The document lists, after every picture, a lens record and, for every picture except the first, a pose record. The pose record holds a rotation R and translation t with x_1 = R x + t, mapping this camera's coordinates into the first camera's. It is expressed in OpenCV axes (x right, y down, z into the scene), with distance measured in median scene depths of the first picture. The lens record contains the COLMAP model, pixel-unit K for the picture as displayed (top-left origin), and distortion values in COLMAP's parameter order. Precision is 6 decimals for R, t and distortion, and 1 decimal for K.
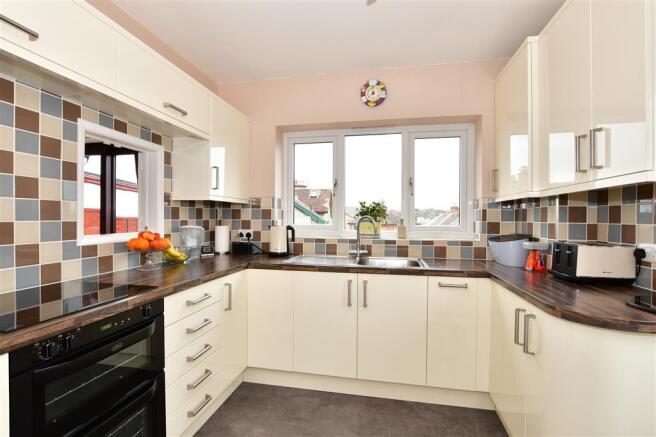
lens RADIAL K [[306.3, 0, 328.0], [0, 306.3, 218.5], [0, 0, 1]] dist [-0.025841, 0.000081]
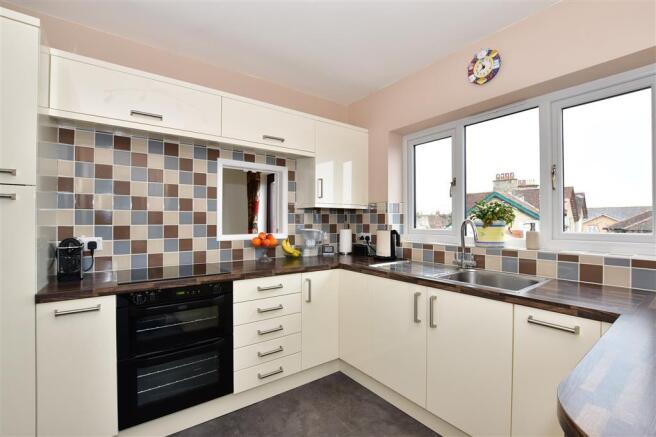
lens RADIAL K [[289.1, 0, 328.0], [0, 289.1, 218.5], [0, 0, 1]] dist [-0.027830, 0.000579]
pose [[0.744497, -0.011640, -0.667524, 0.373739], [0.002076, 0.999884, -0.015120, 0.000019], [0.667622, 0.009871, 0.744435, 0.184959]]
